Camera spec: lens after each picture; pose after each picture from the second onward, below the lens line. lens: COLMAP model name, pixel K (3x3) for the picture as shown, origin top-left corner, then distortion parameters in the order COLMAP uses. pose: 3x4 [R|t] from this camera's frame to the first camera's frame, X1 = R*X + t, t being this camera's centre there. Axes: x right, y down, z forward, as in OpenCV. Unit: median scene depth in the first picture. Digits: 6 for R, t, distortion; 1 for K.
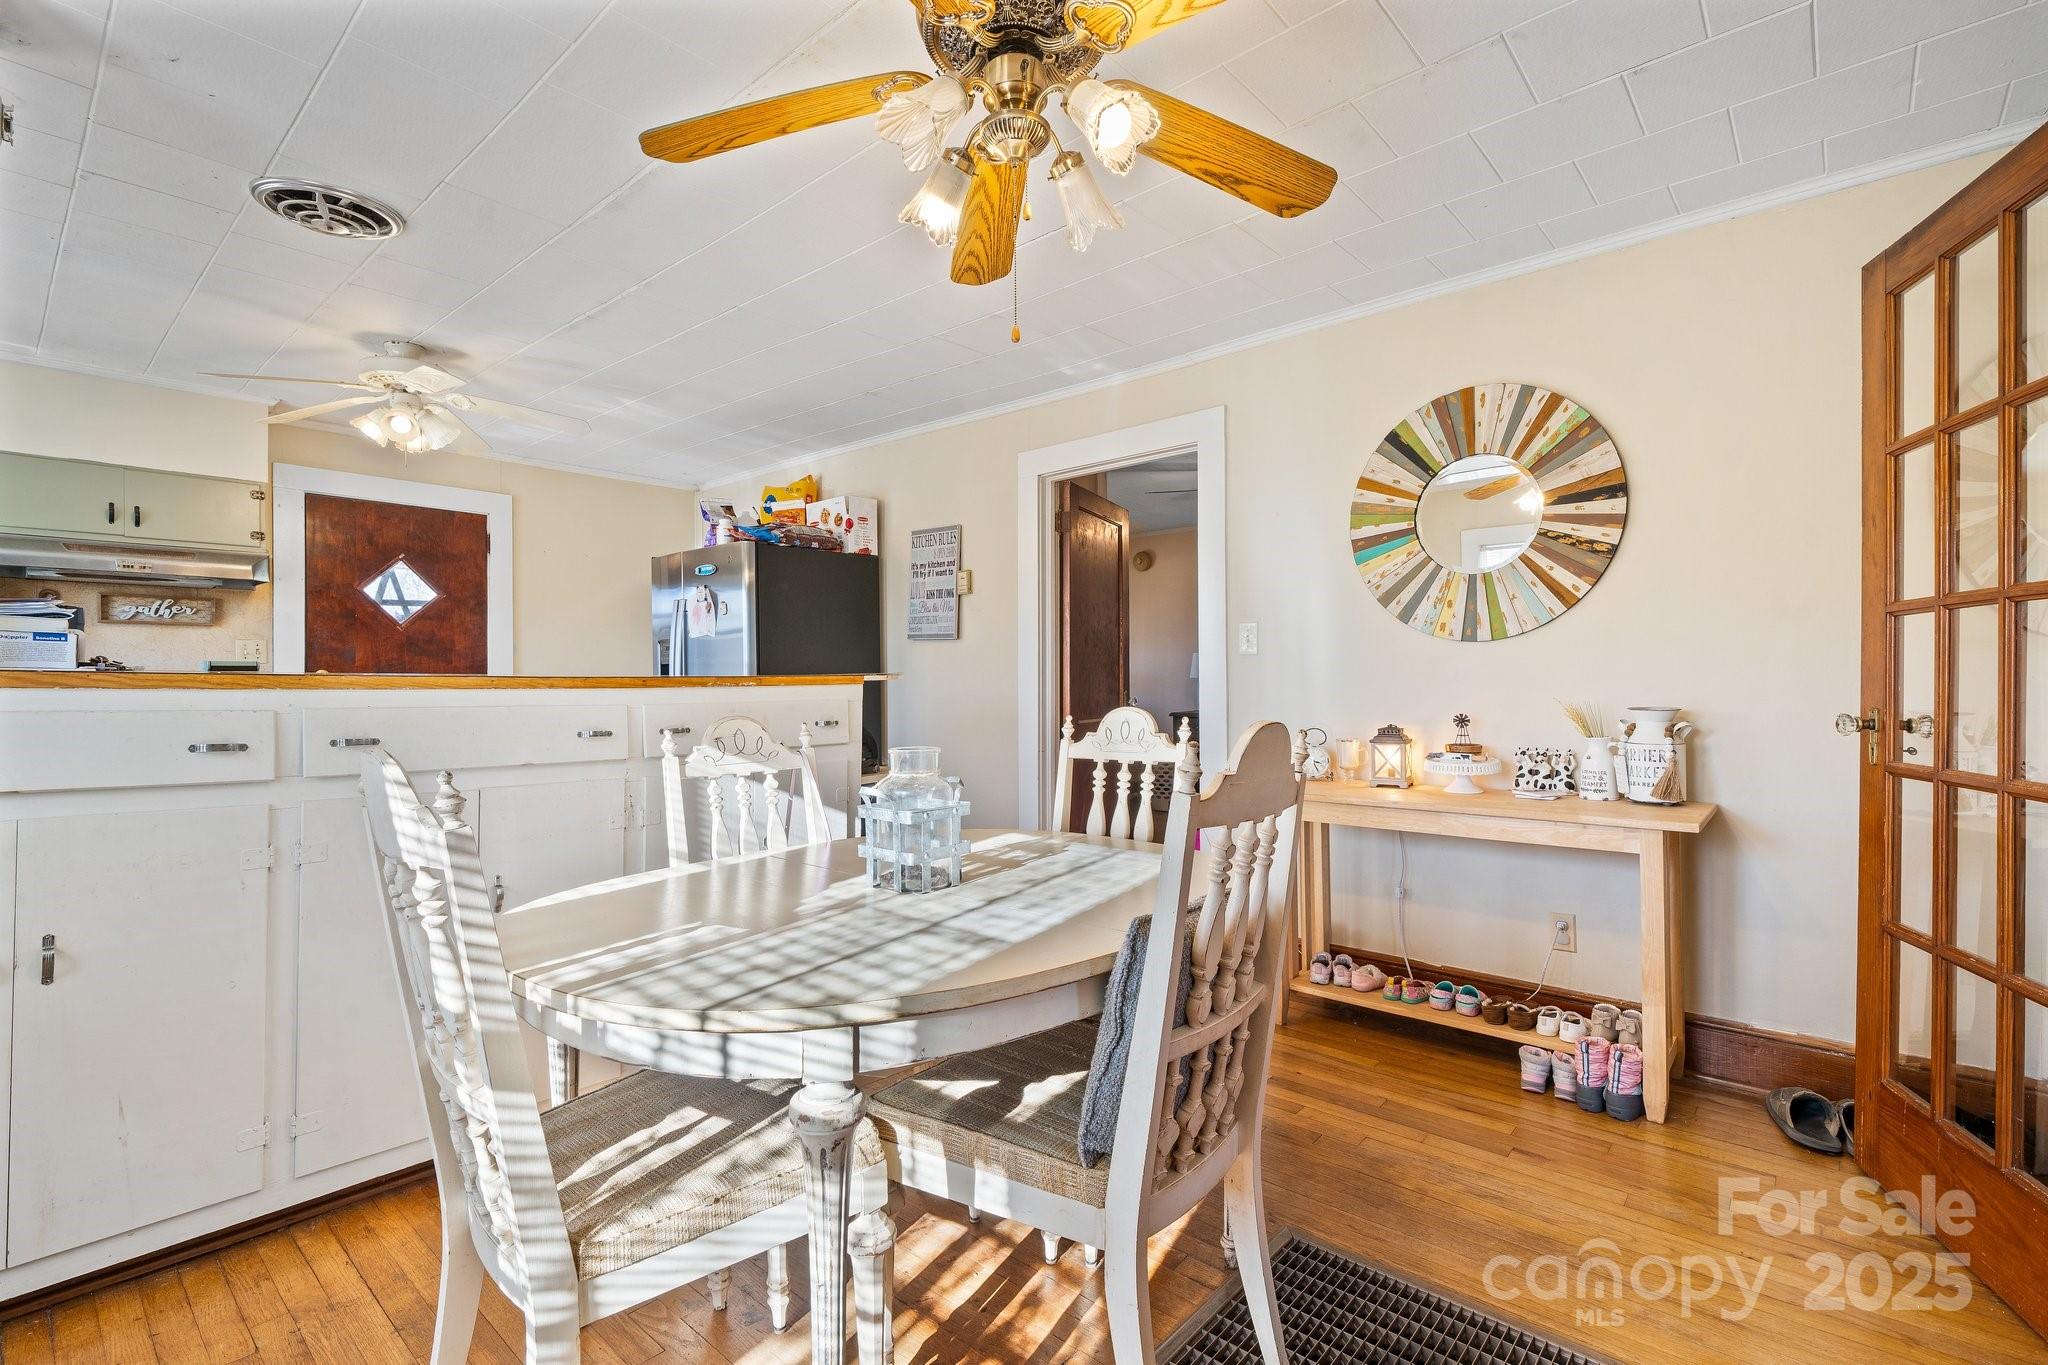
lens RADIAL K [[928.4, 0, 1018.1], [0, 928.4, 680.6], [0, 0, 1]] dist [0.002317, 0.000501]
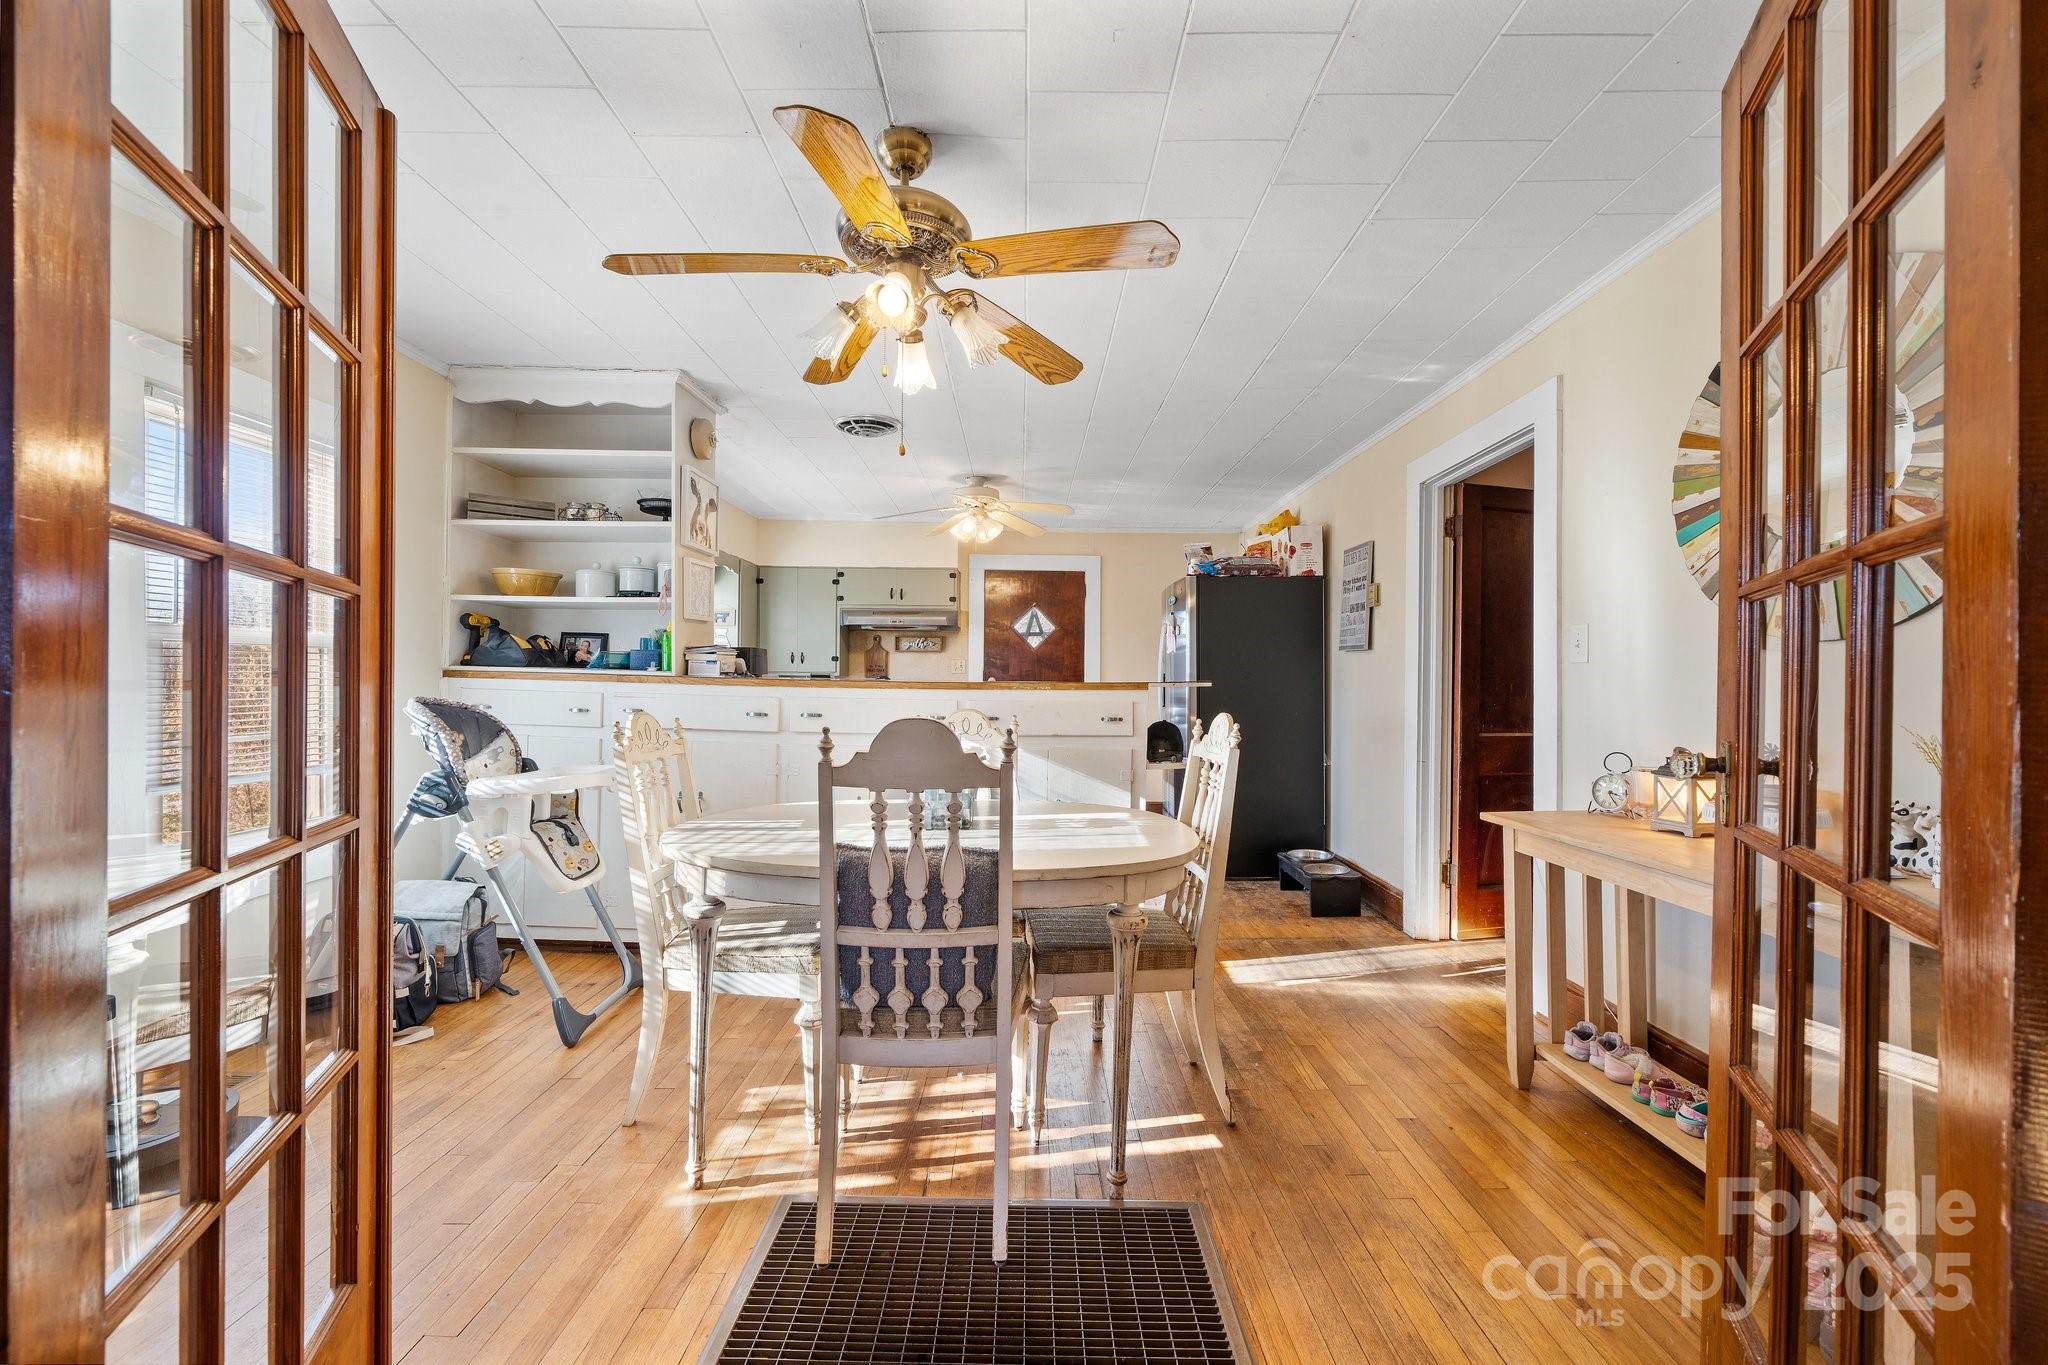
lens RADIAL K [[812.6, 0, 1021.5], [0, 812.6, 685.1], [0, 0, 1]] dist [0.002423, 0.000383]
pose [[0.662567, 0.009661, -0.748941, 0.390021], [-0.011868, 0.999927, 0.002399, -0.002466], [0.748909, 0.007299, 0.662633, 0.103595]]
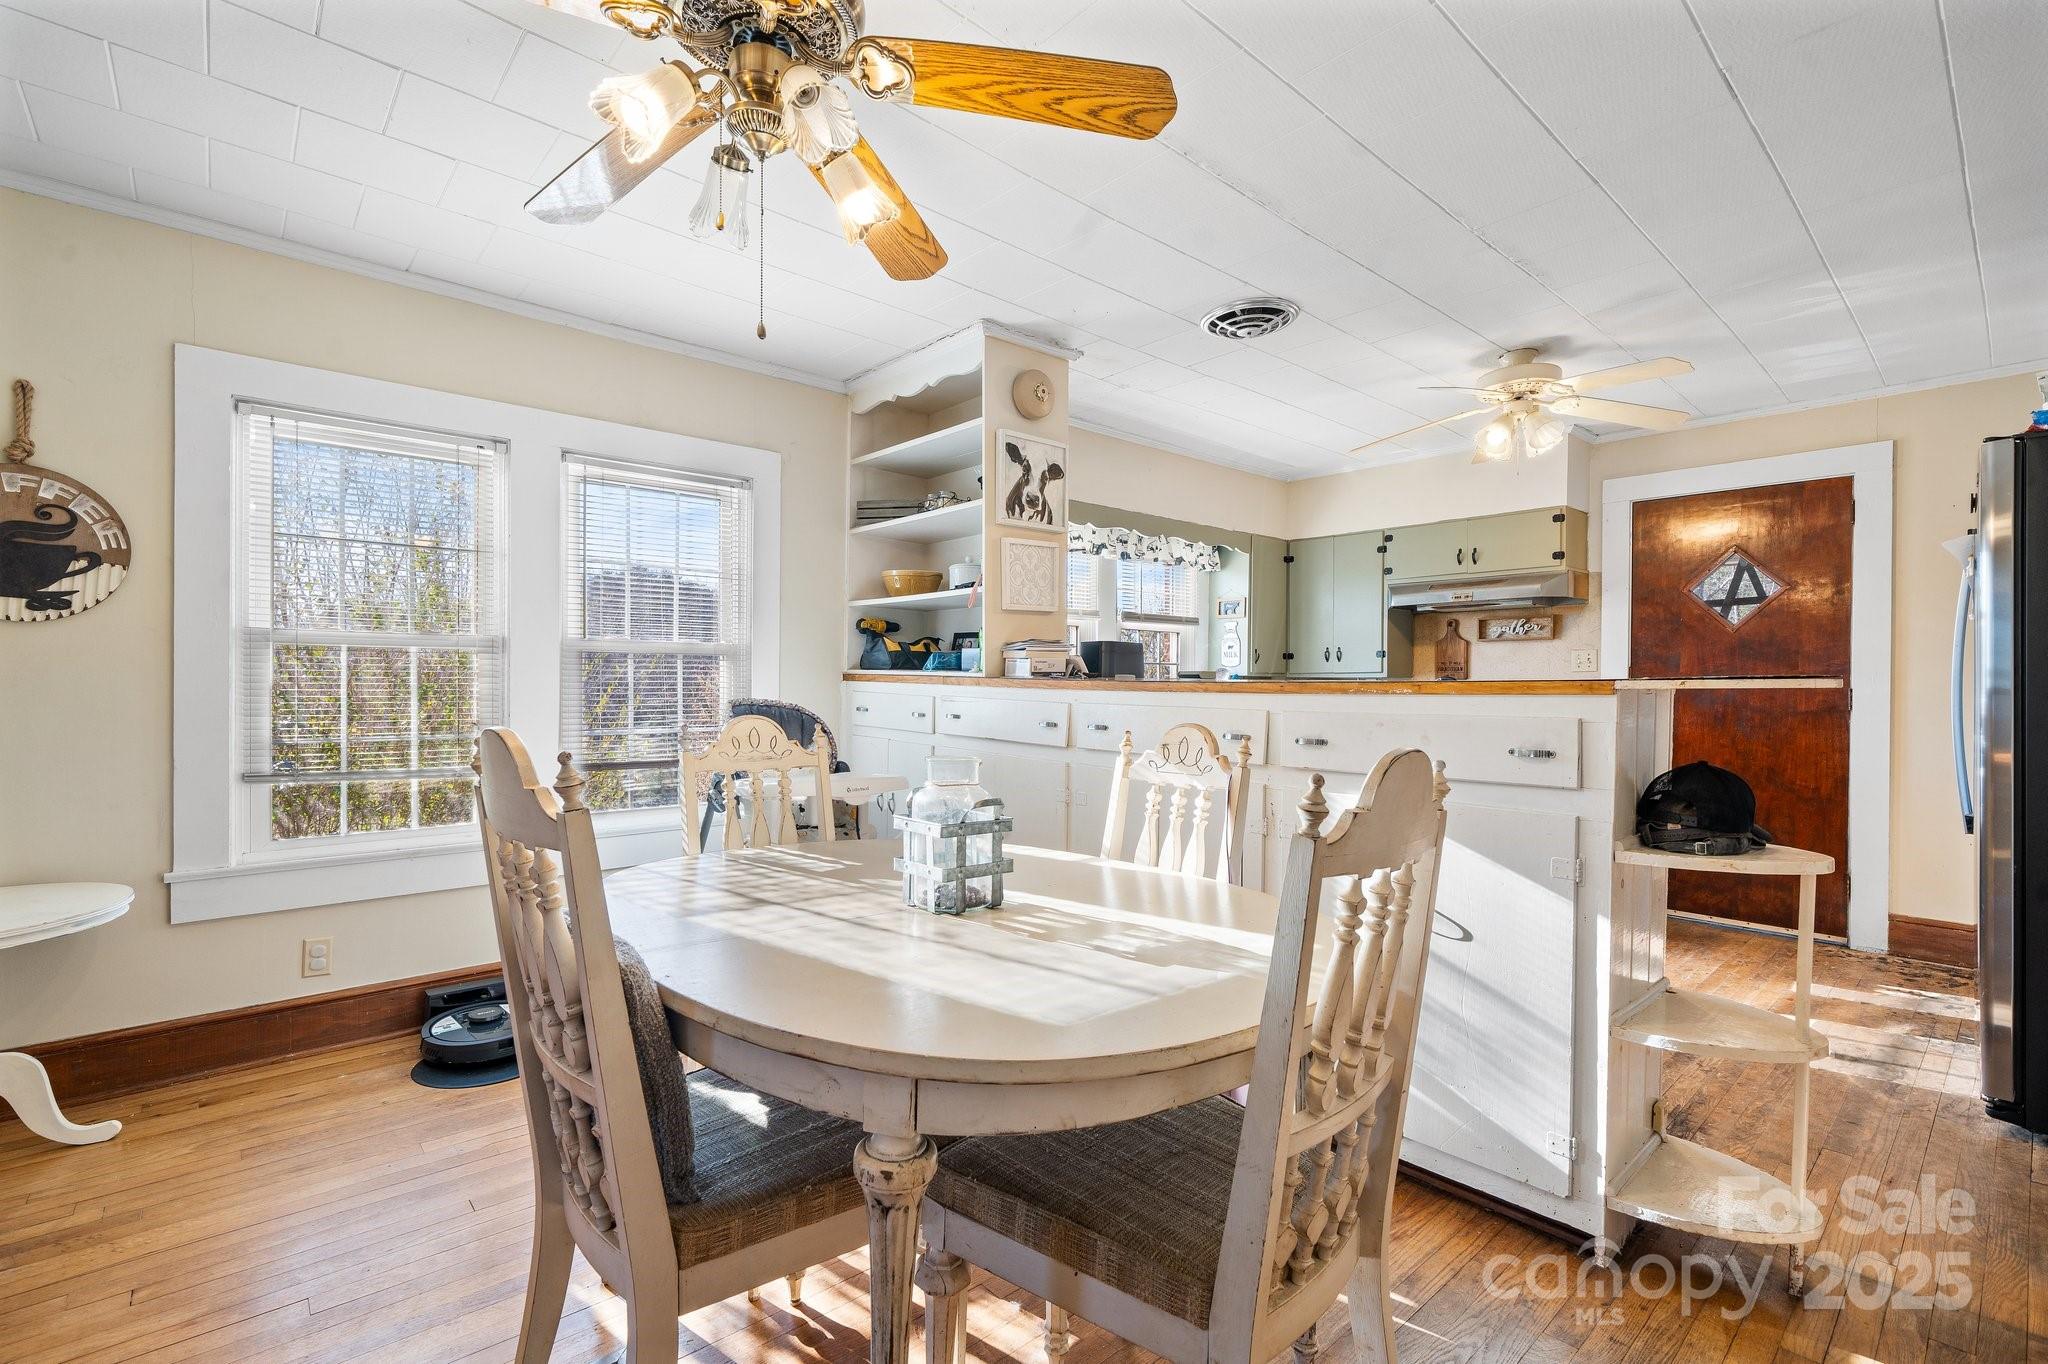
lens RADIAL K [[918.9, 0, 1018.0], [0, 918.9, 692.5], [0, 0, 1]] dist [0.001694, 0.000323]
pose [[-0.115911, 0.008662, -0.993222, 0.335106], [-0.006963, 0.999930, 0.009533, 0.000257], [0.993235, 0.008021, -0.115842, 0.494036]]
